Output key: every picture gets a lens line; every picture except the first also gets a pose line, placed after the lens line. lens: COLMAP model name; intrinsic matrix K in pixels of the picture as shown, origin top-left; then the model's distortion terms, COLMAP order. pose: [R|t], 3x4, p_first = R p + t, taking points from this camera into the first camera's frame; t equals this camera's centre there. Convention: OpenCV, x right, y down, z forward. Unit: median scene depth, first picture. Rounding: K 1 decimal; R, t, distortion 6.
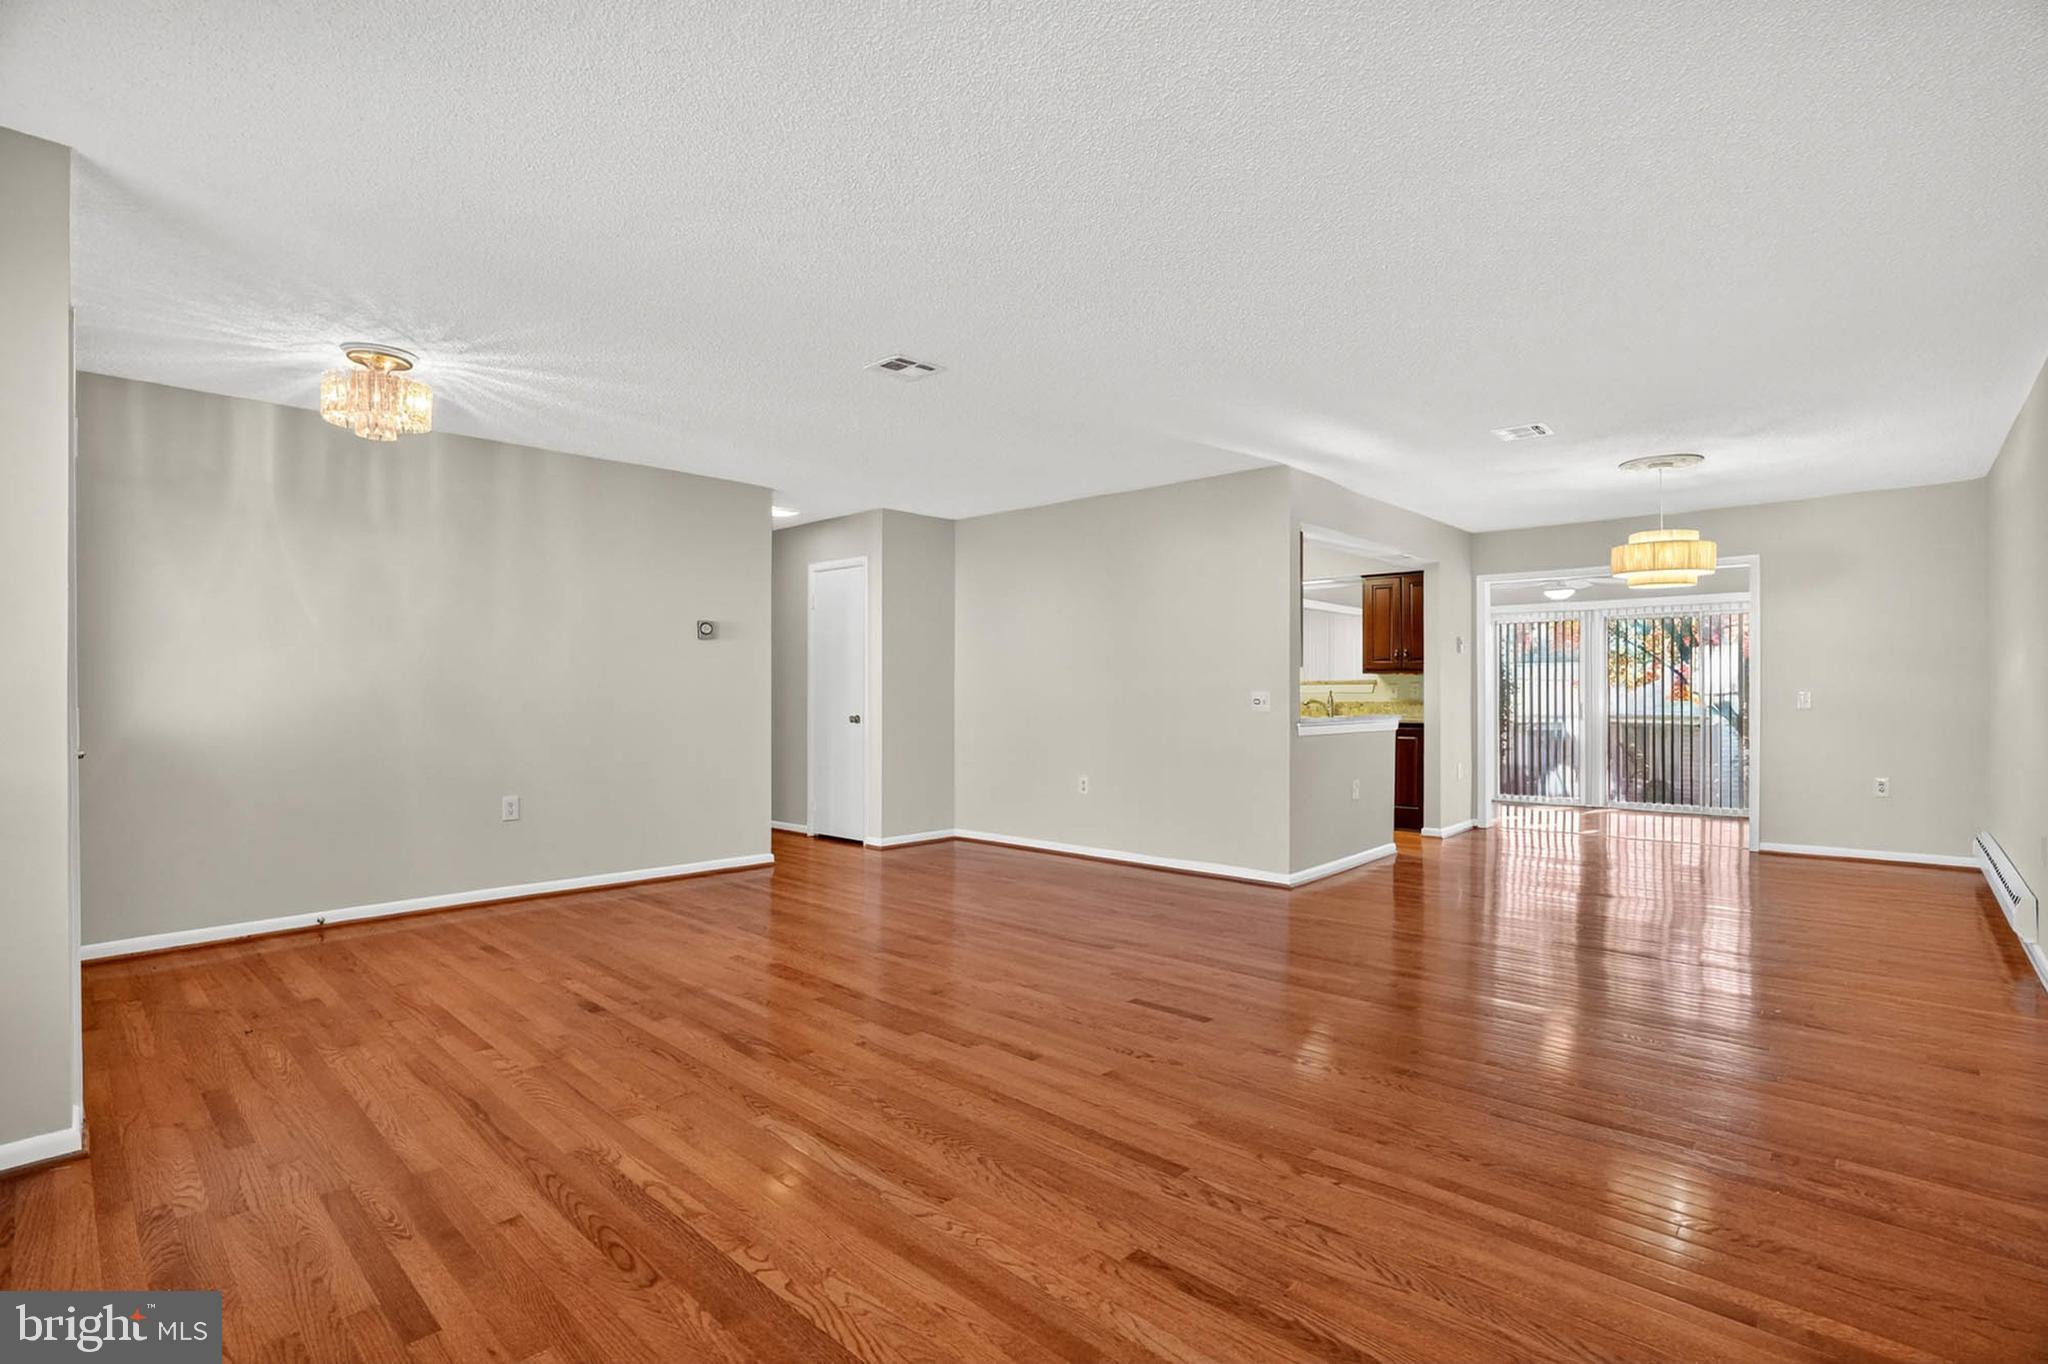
lens RADIAL K [[934.5, 0, 1024.0], [0, 934.5, 682.0], [0, 0, 1]] dist [-0.041184, 0.000623]
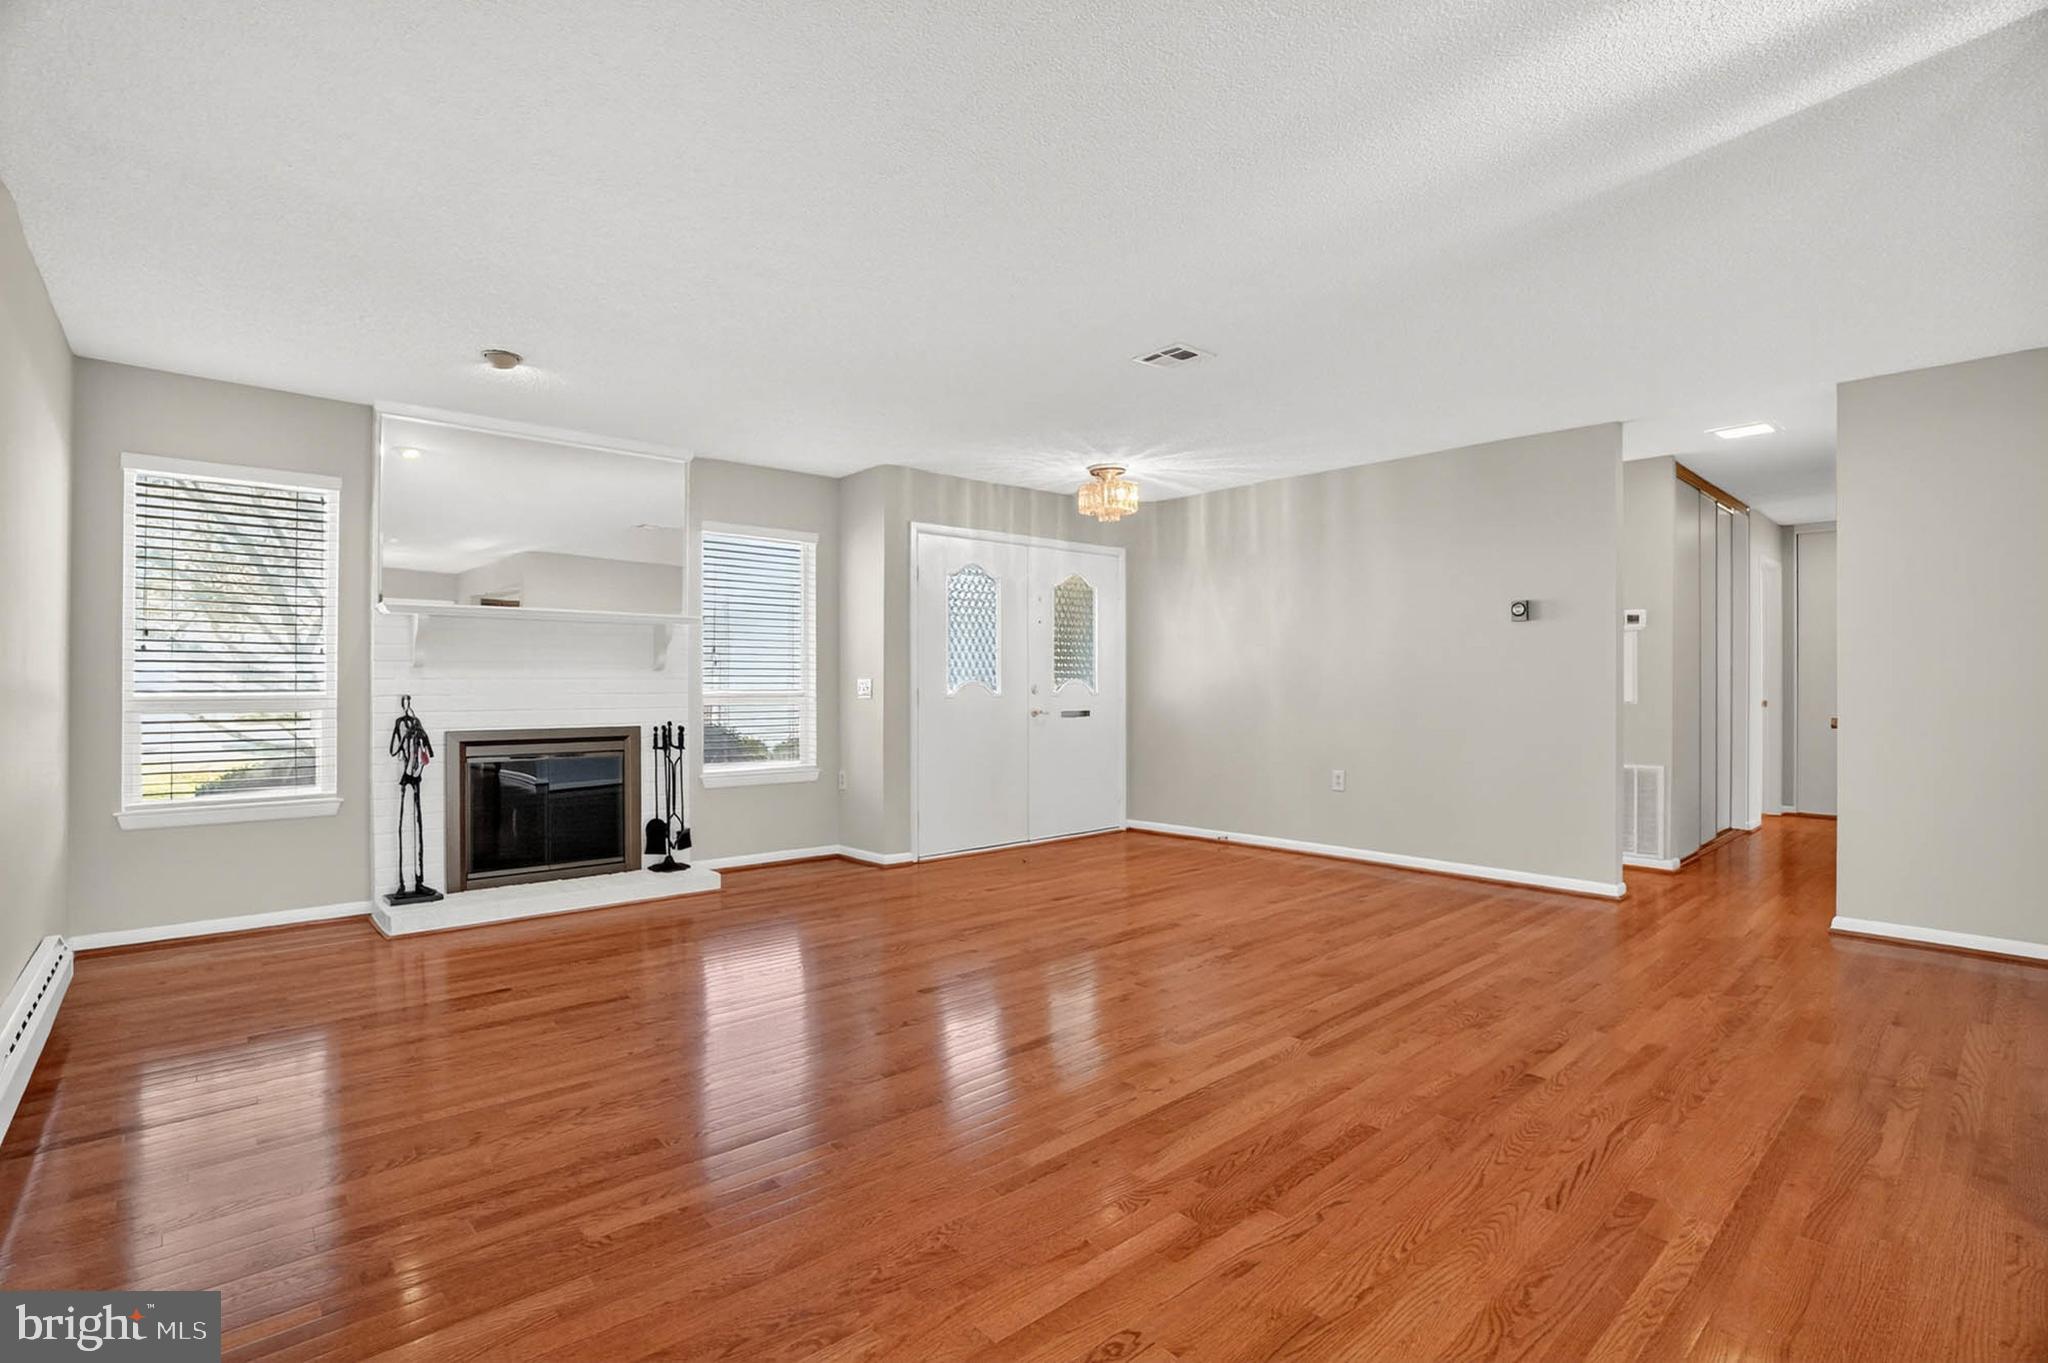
lens RADIAL K [[934.5, 0, 1024.0], [0, 934.5, 681.5], [0, 0, 1]] dist [-0.041184, 0.000623]
pose [[-0.077434, -0.002068, -0.996995, 0.907747], [0.017513, 0.999841, -0.003434, 0.008985], [0.996844, -0.017726, -0.077386, 0.935180]]
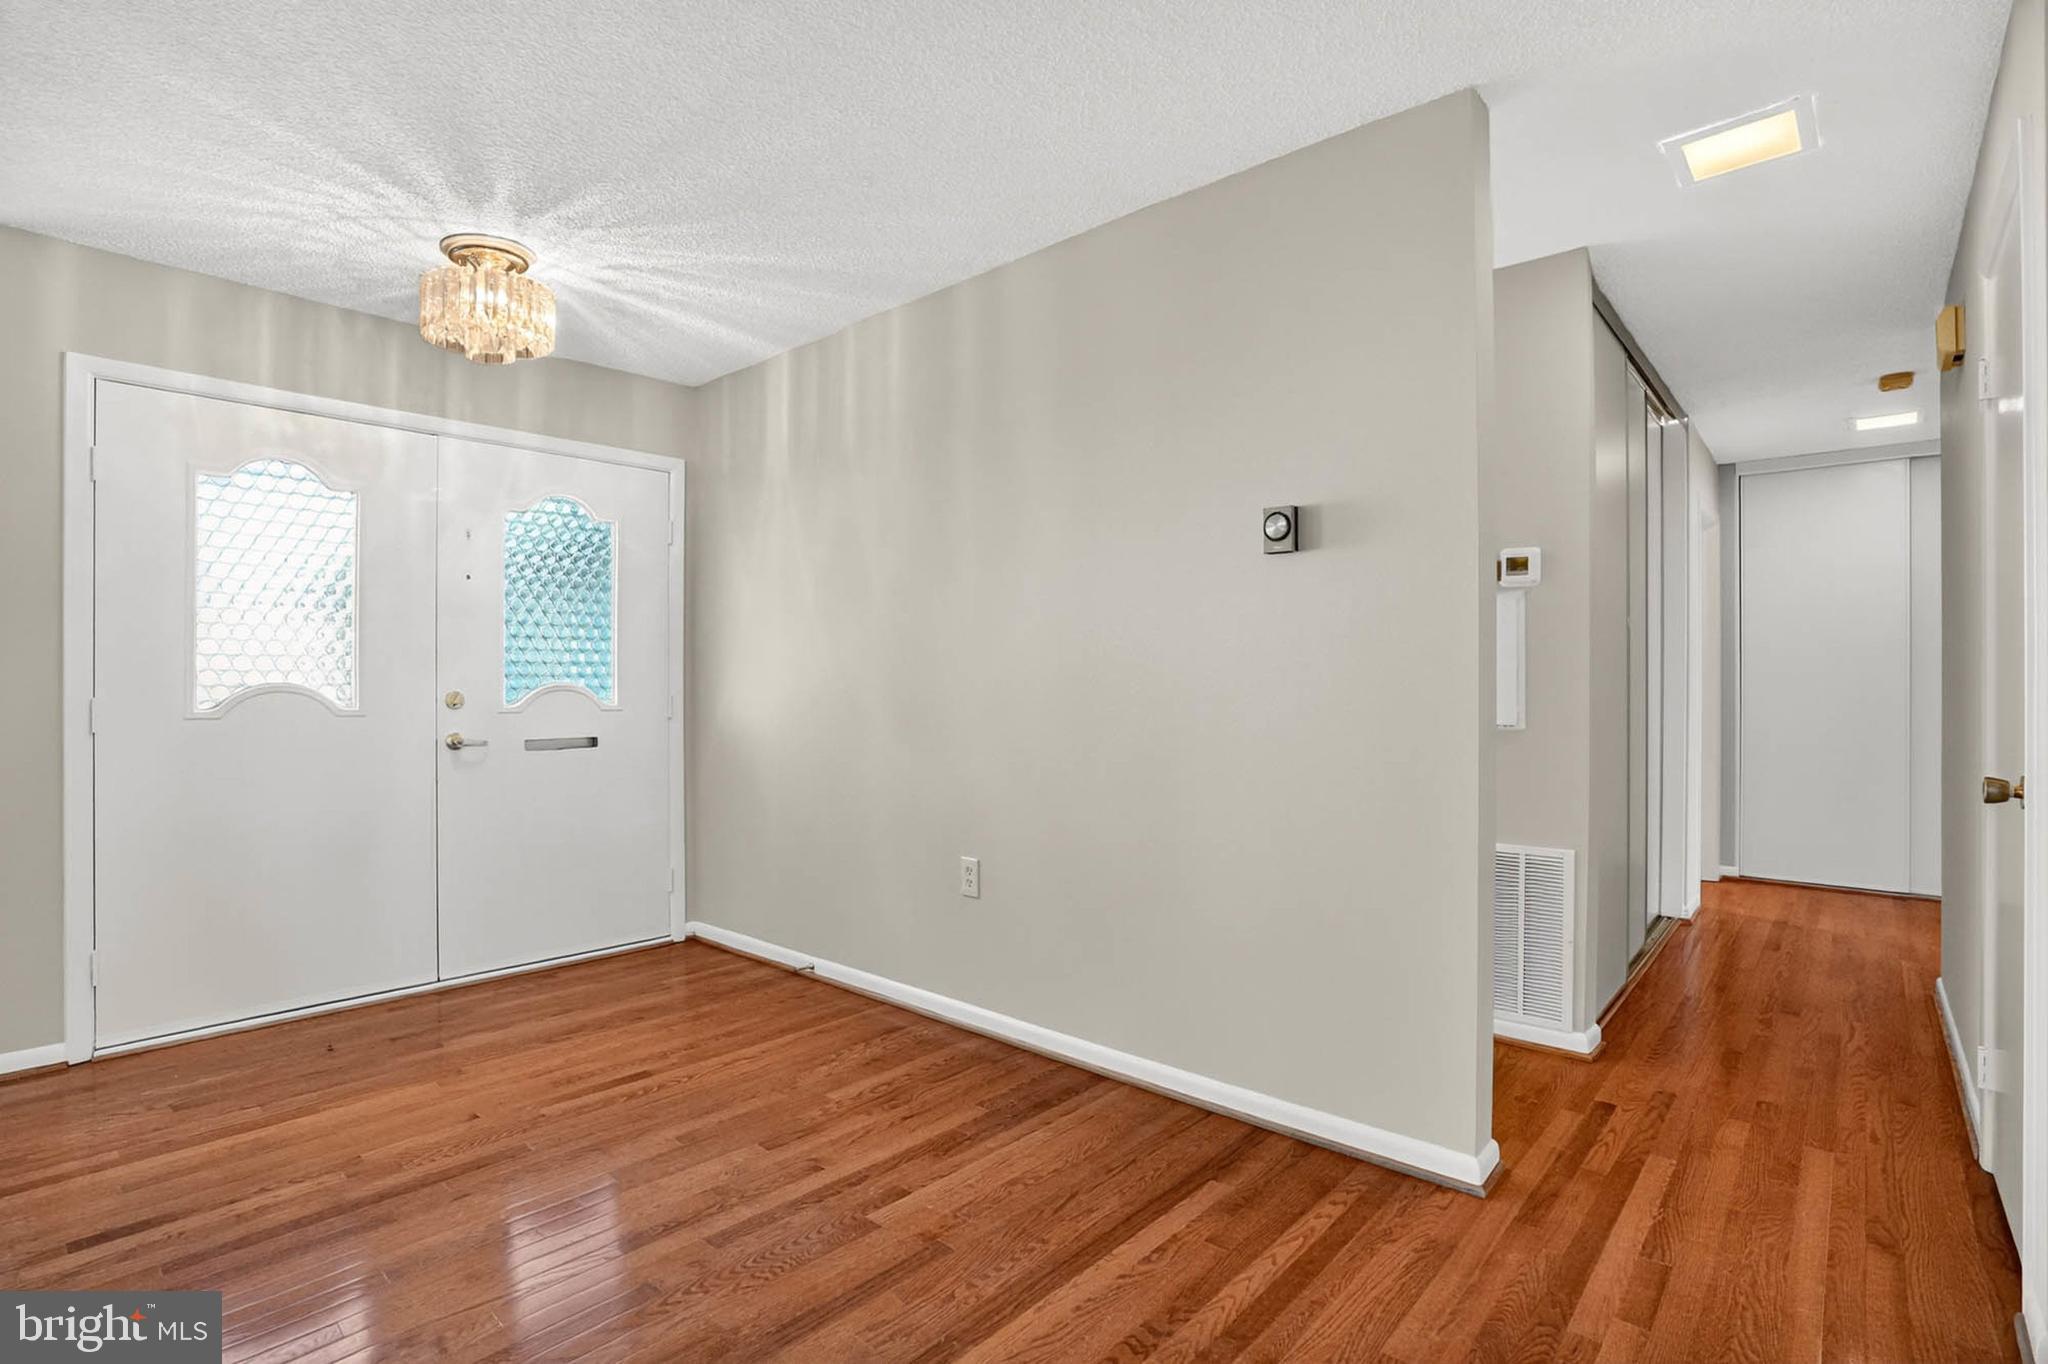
lens RADIAL K [[947.7, 0, 1017.8], [0, 947.7, 689.9], [0, 0, 1]] dist [-0.043095, 0.011708]
pose [[0.023108, -0.000905, -0.999733, 0.103716], [0.017122, 0.999853, -0.000509, 0.018004], [0.999586, -0.017106, 0.023120, 1.378771]]
